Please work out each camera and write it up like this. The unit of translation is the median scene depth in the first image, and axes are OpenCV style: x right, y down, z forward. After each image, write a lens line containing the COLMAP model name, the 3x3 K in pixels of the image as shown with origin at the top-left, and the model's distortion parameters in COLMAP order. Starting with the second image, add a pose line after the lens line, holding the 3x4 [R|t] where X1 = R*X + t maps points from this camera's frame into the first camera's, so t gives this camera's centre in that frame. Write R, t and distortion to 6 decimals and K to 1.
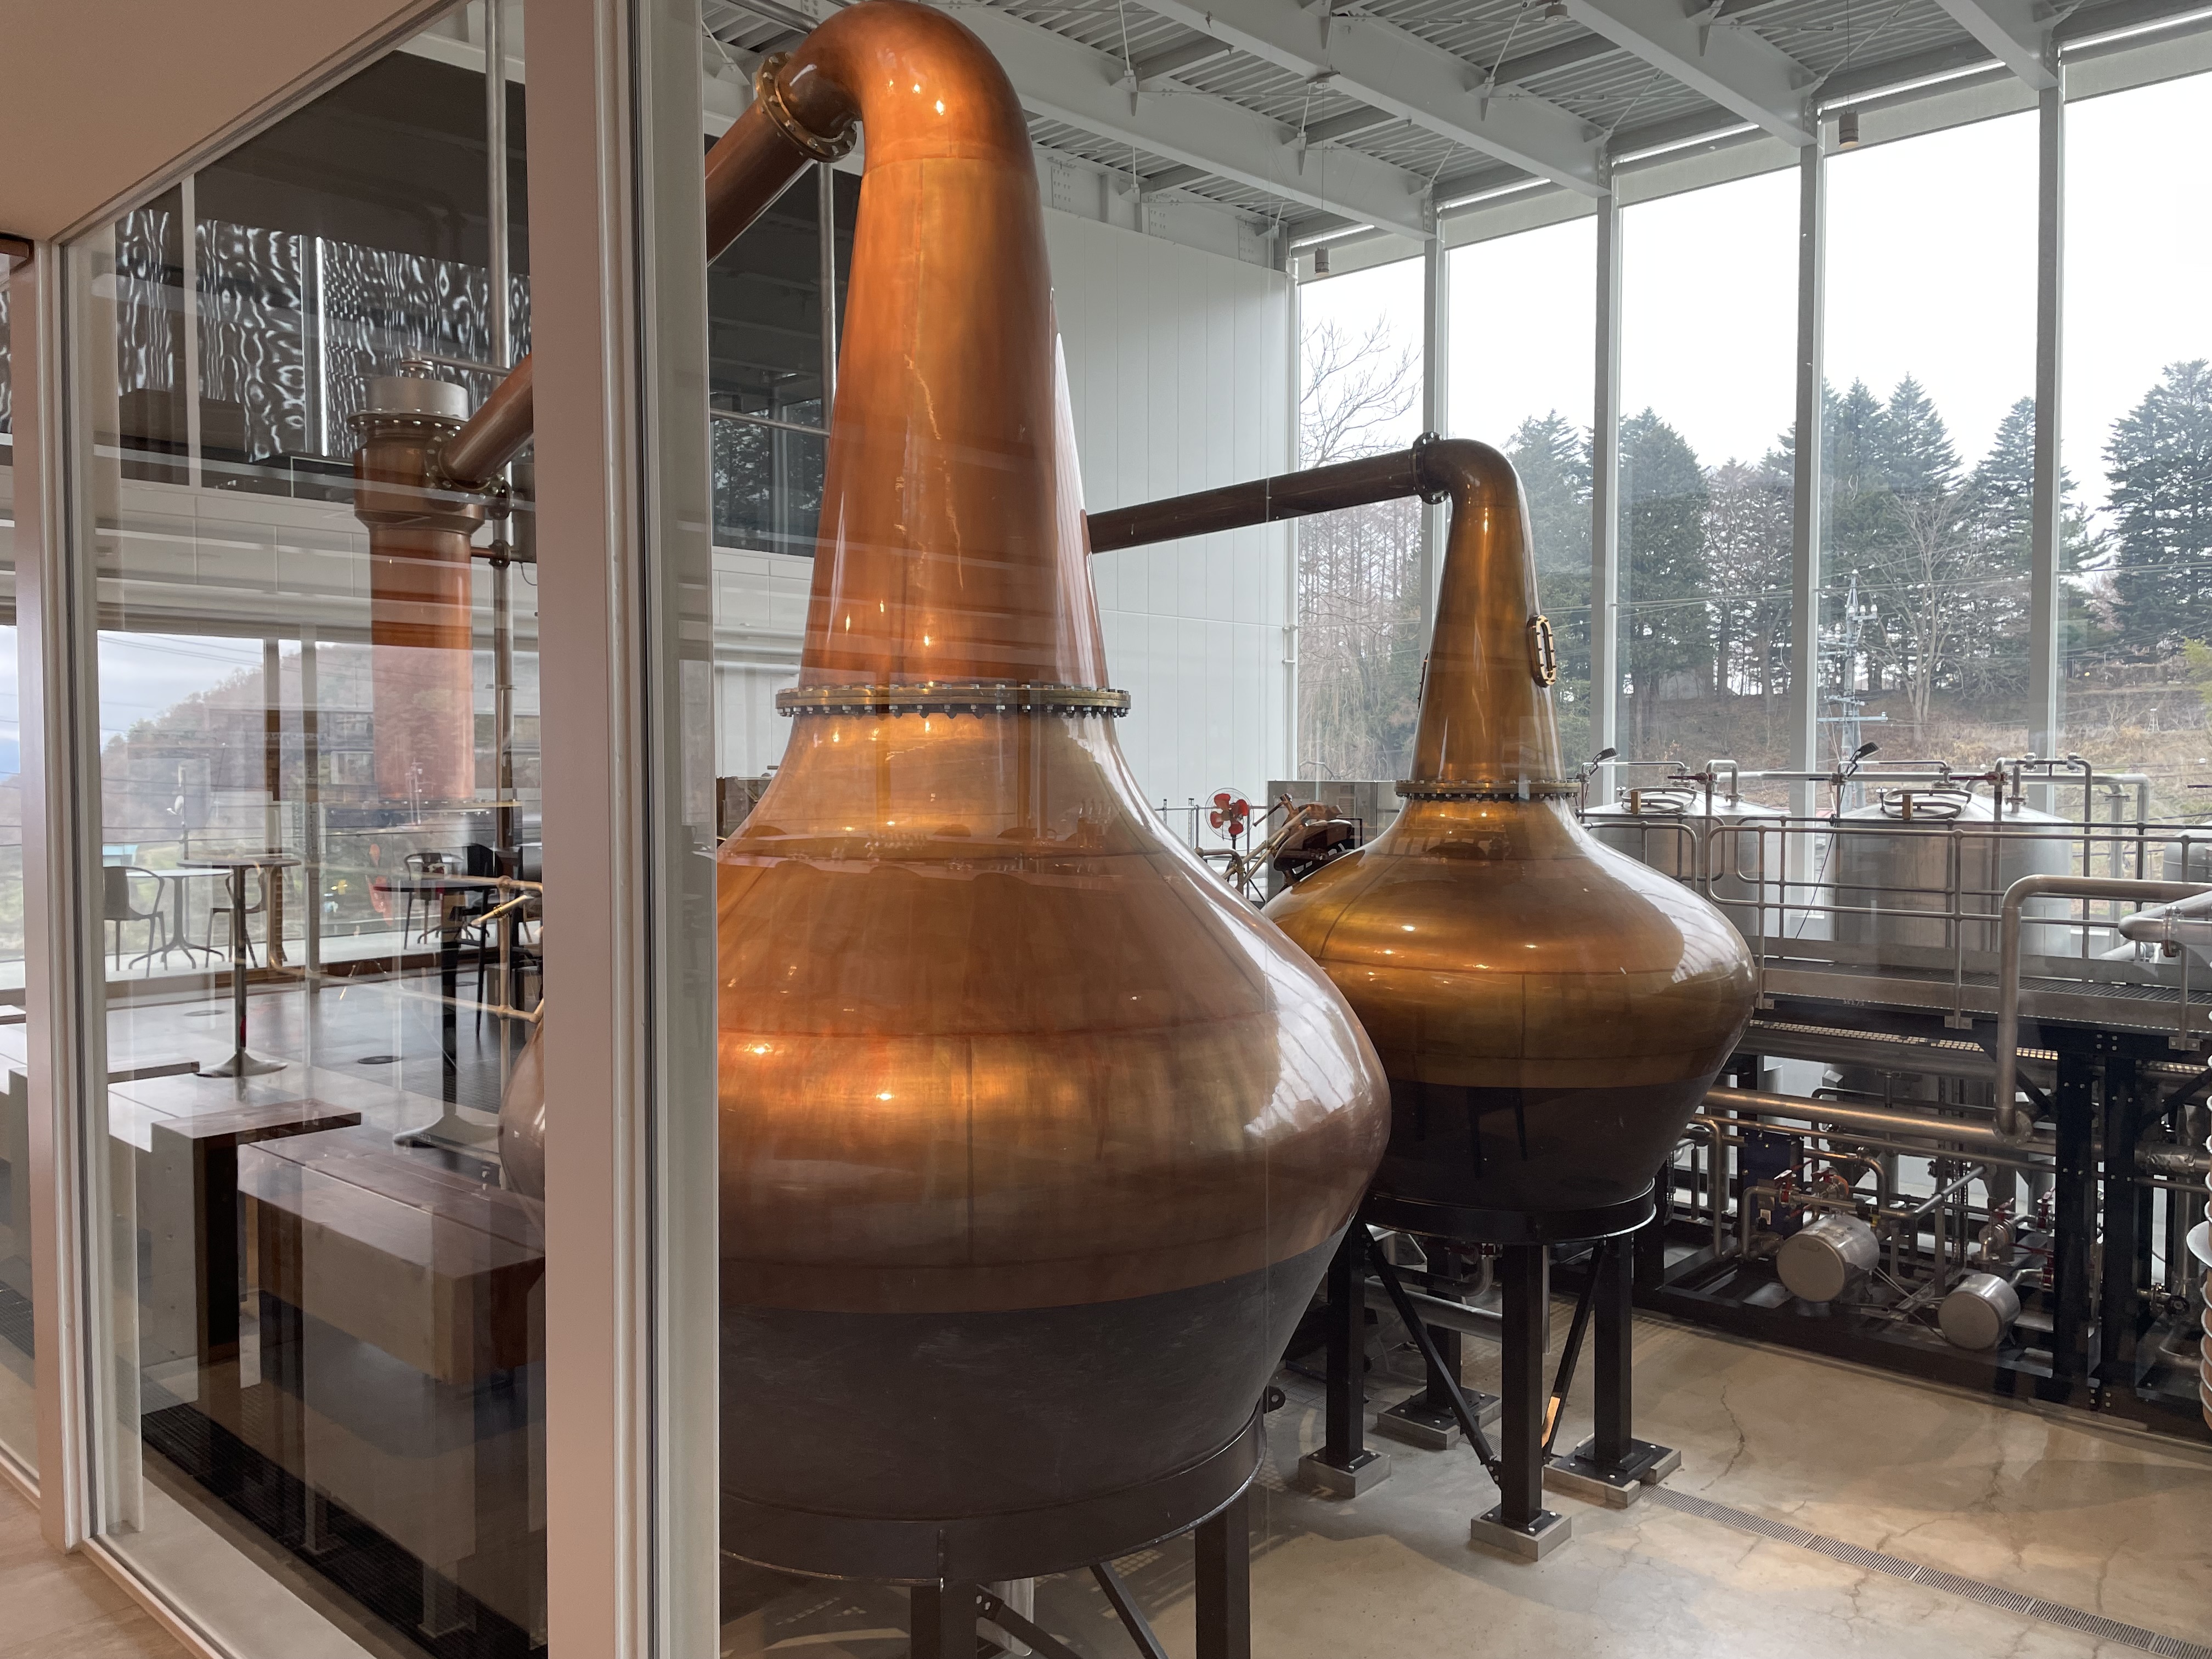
lens RADIAL K [[1669.0, 0, 1099.9], [0, 1669.0, 826.4], [0, 0, 1]] dist [0.089192, -0.128030]
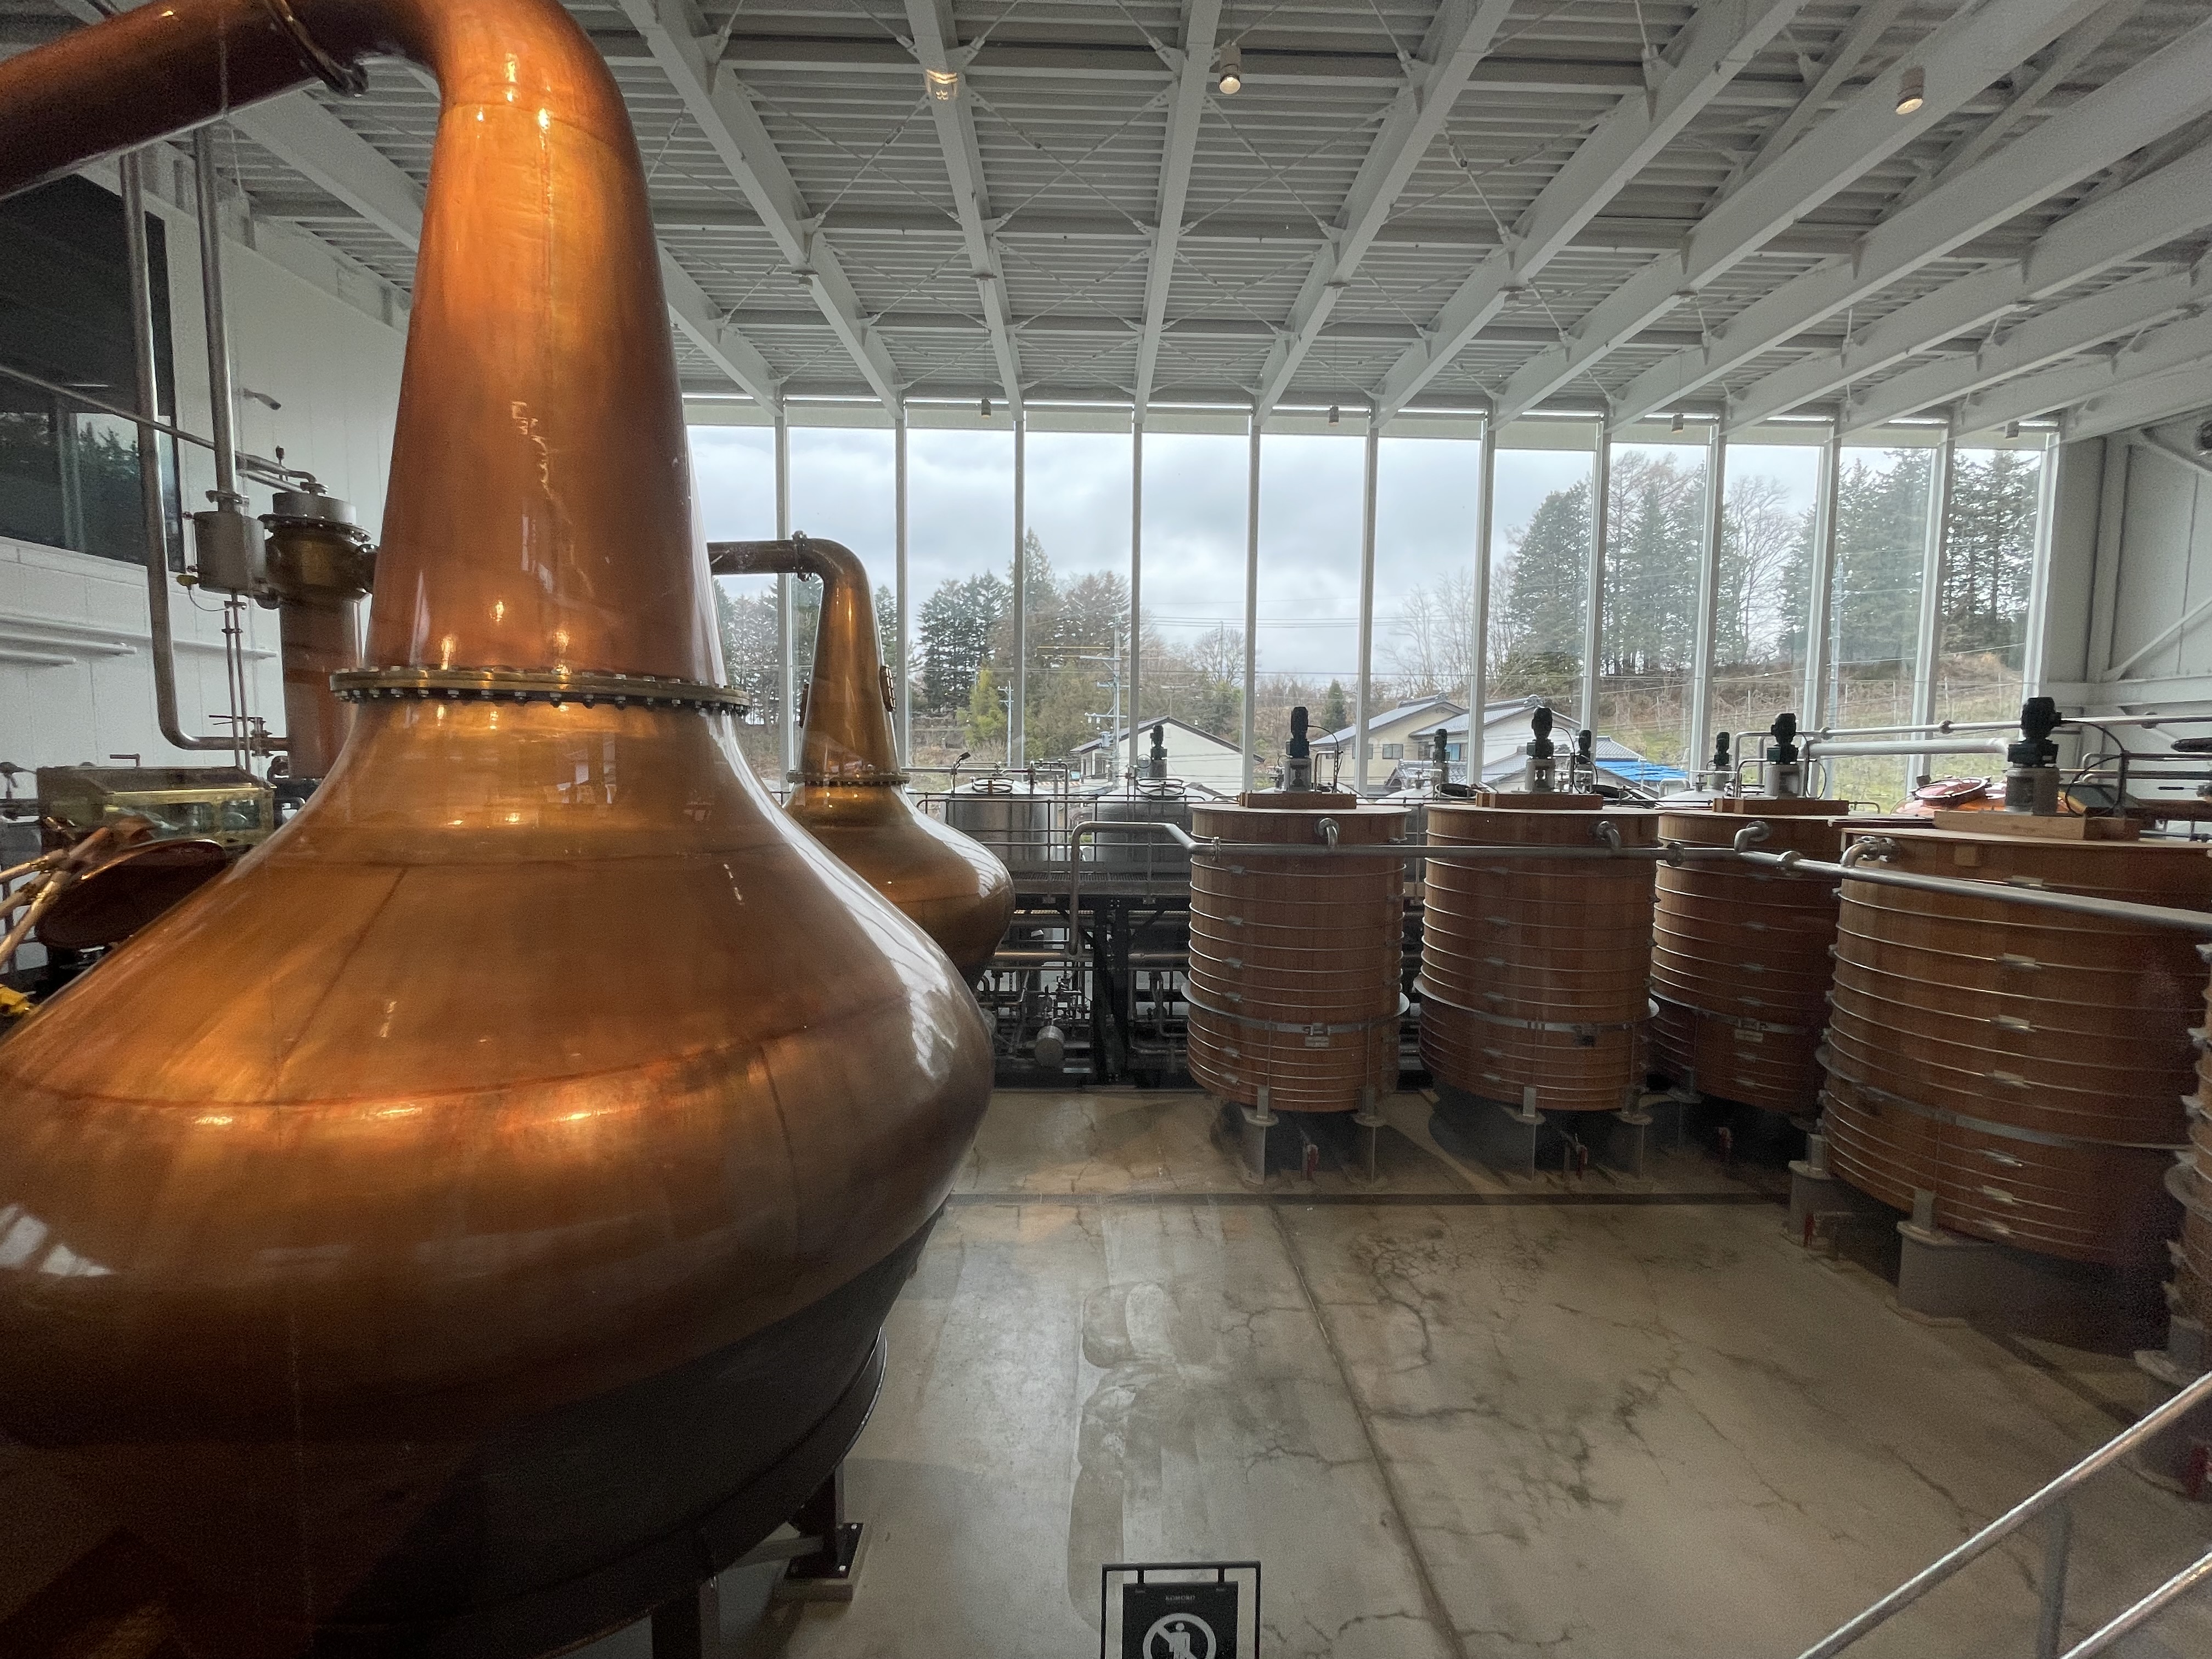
lens RADIAL K [[886.0, 0, 1108.1], [0, 886.0, 829.5], [0, 0, 1]] dist [-0.003136, -0.000491]
pose [[0.724209, -0.040052, 0.688416, -0.135912], [0.012483, 0.998910, 0.044985, -0.008455], [-0.689467, -0.023985, 0.723920, 0.242425]]
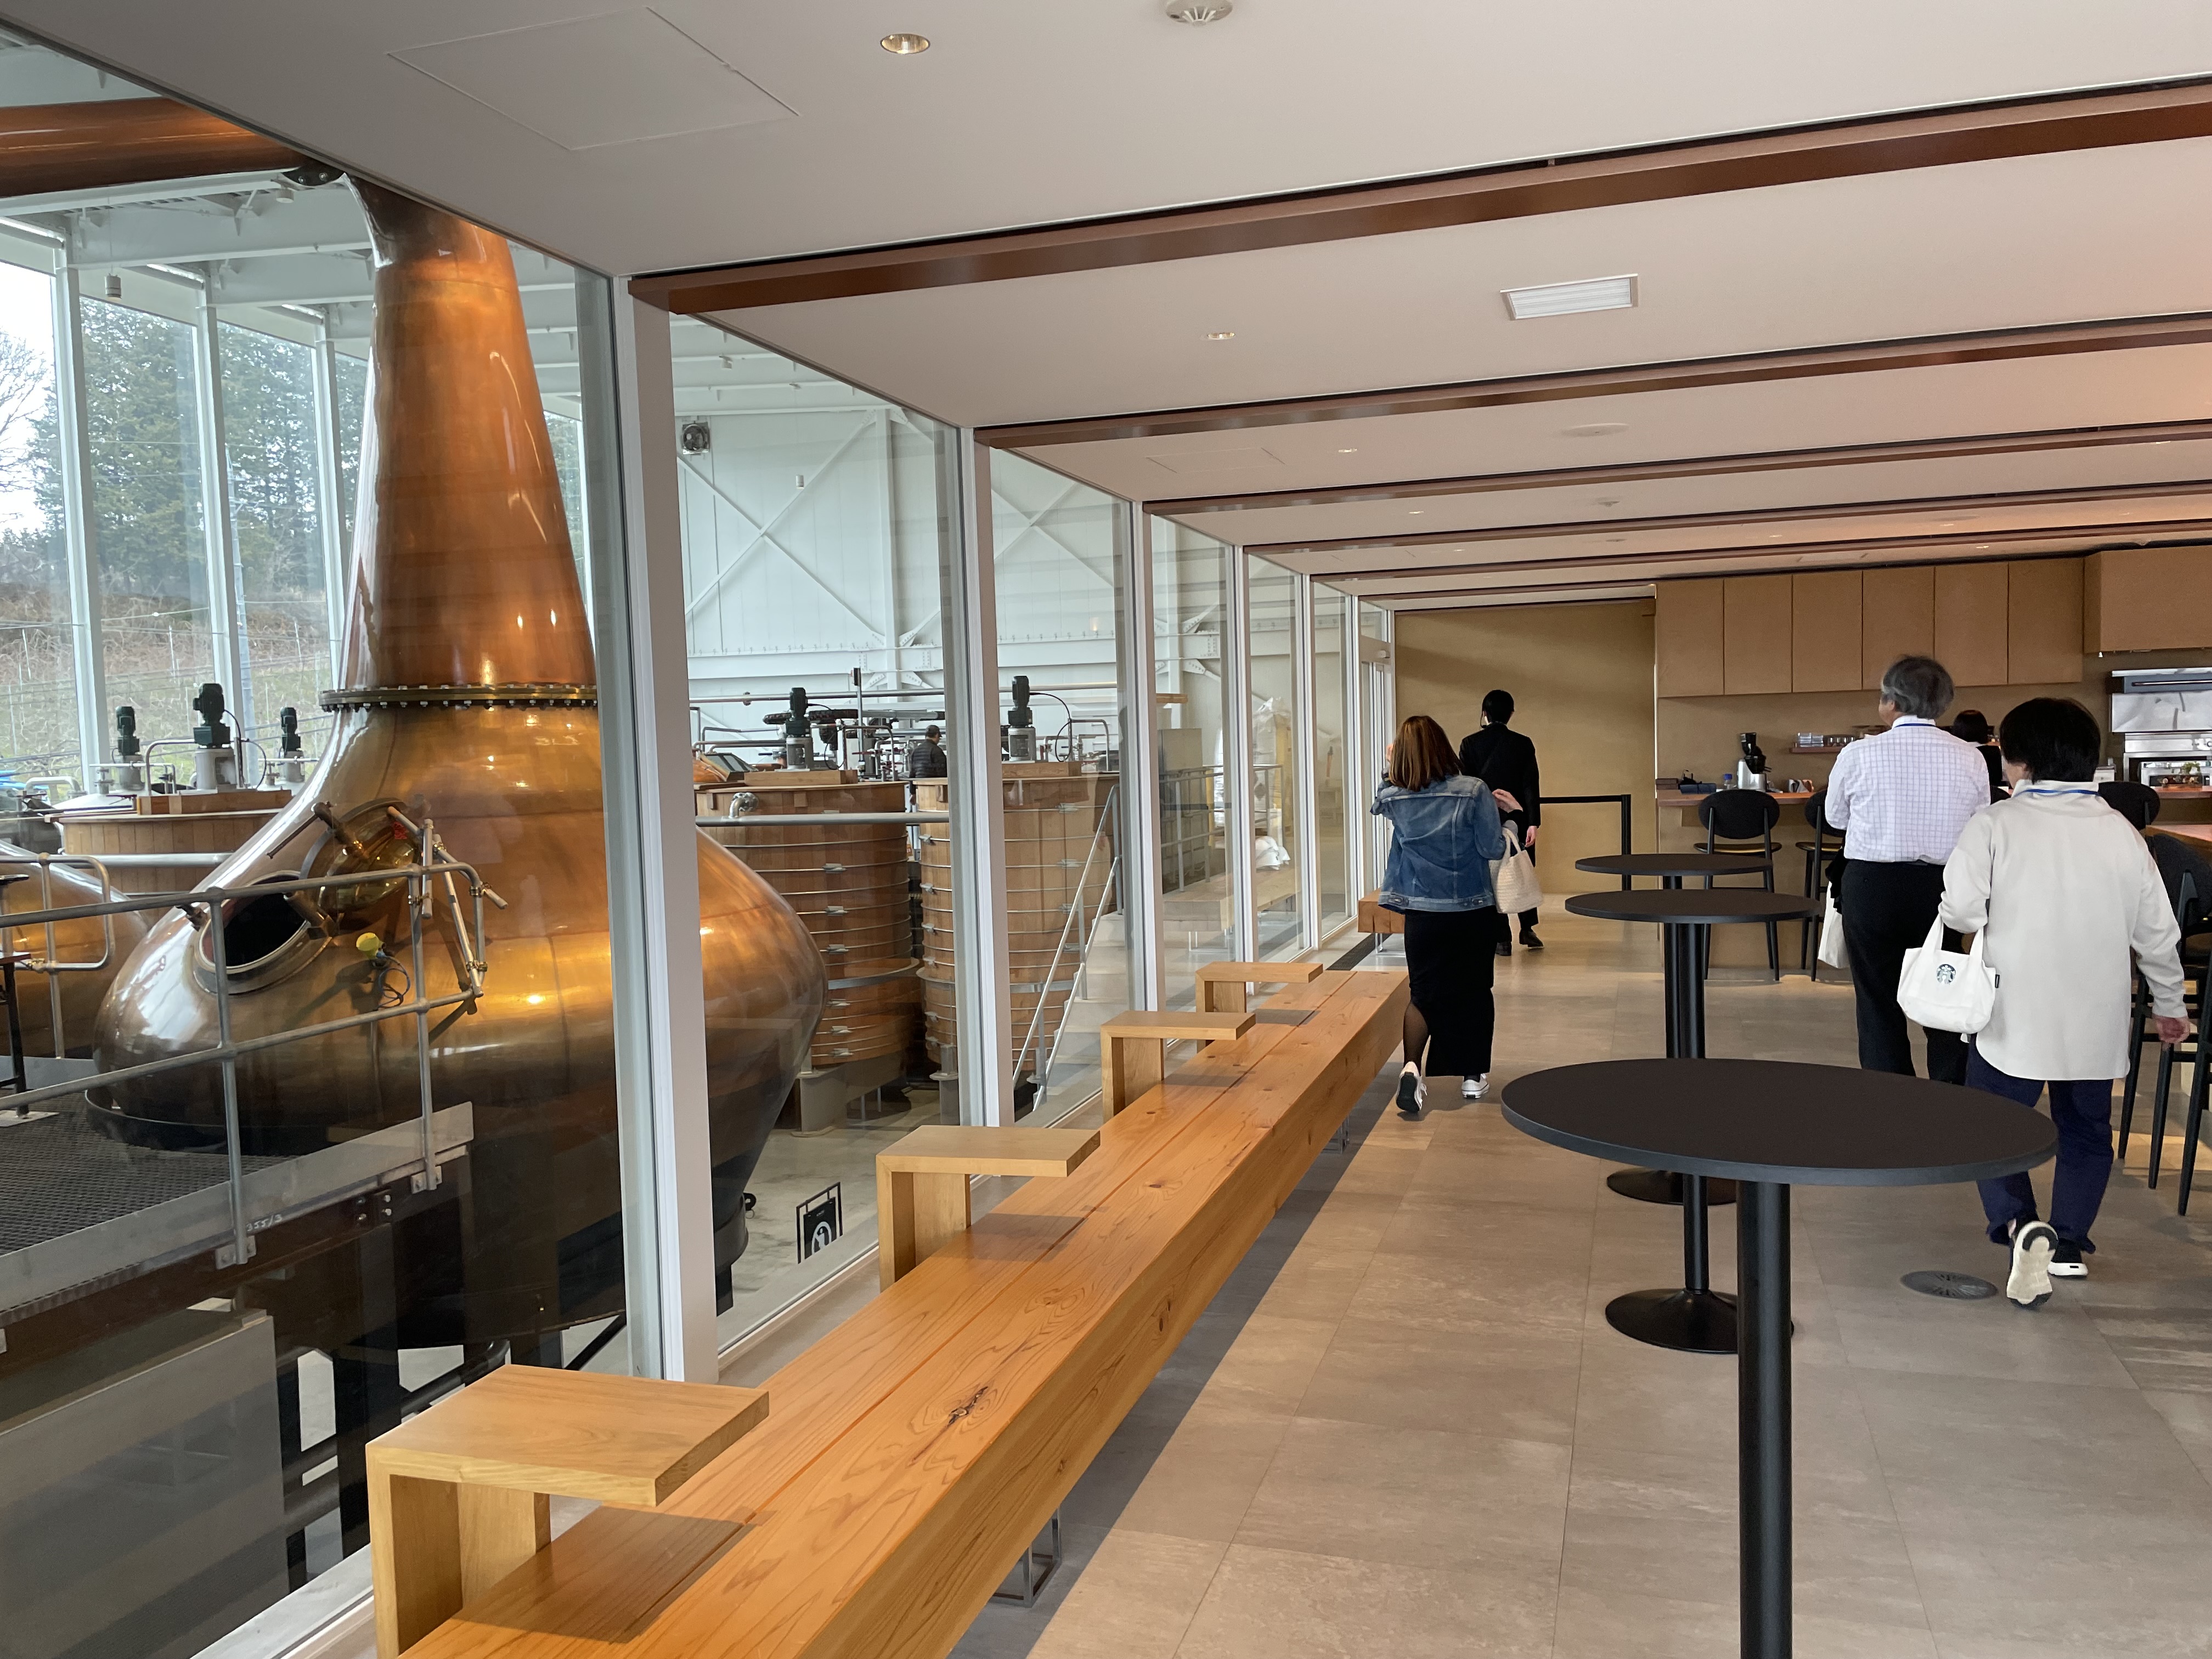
lens RADIAL K [[1669.6, 0, 1114.8], [0, 1669.6, 831.4], [0, 0, 1]] dist [0.104573, -0.139441]
pose [[-0.418443, -0.034992, 0.907569, -0.929185], [0.067164, 0.995329, 0.069342, -0.018134], [-0.905756, 0.089971, -0.414138, 0.689800]]
